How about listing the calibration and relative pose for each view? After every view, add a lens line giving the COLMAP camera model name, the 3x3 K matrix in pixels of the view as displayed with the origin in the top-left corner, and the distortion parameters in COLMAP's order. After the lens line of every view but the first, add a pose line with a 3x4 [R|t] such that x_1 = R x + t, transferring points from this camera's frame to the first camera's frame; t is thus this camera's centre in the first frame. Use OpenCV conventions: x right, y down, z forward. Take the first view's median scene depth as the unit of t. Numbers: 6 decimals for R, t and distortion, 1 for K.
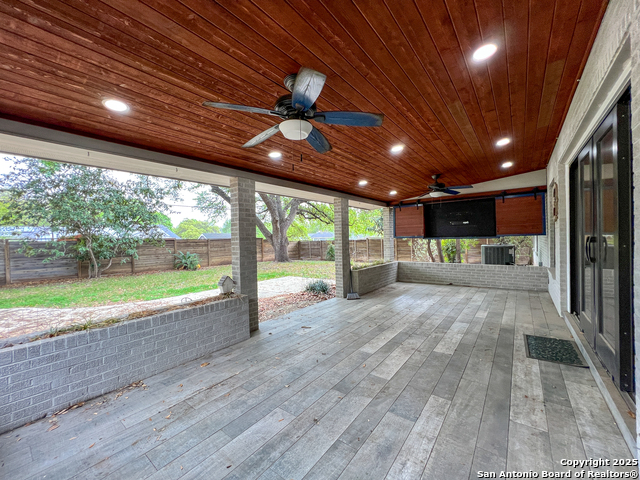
lens RADIAL K [[256.2, 0, 318.7], [0, 256.2, 240.1], [0, 0, 1]] dist [-0.000113, 0.000273]
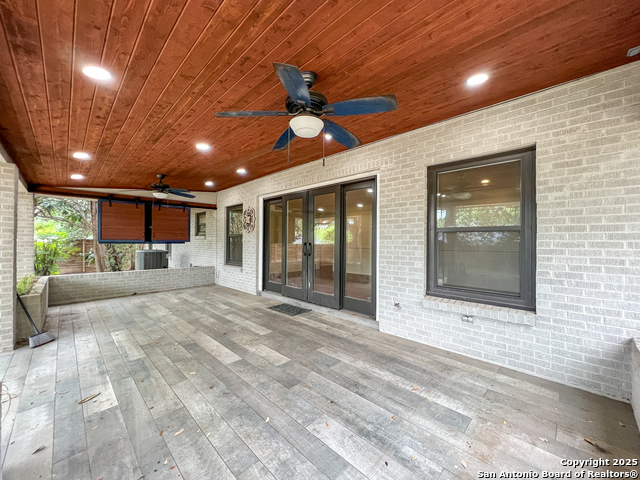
lens RADIAL K [[256.2, 0, 318.5], [0, 256.2, 241.5], [0, 0, 1]] dist [-0.000113, 0.000273]
pose [[0.117847, 0.024793, 0.992722, -0.763250], [-0.001183, 0.999691, -0.024826, 0.021750], [-0.993031, 0.001752, 0.117840, 0.617639]]
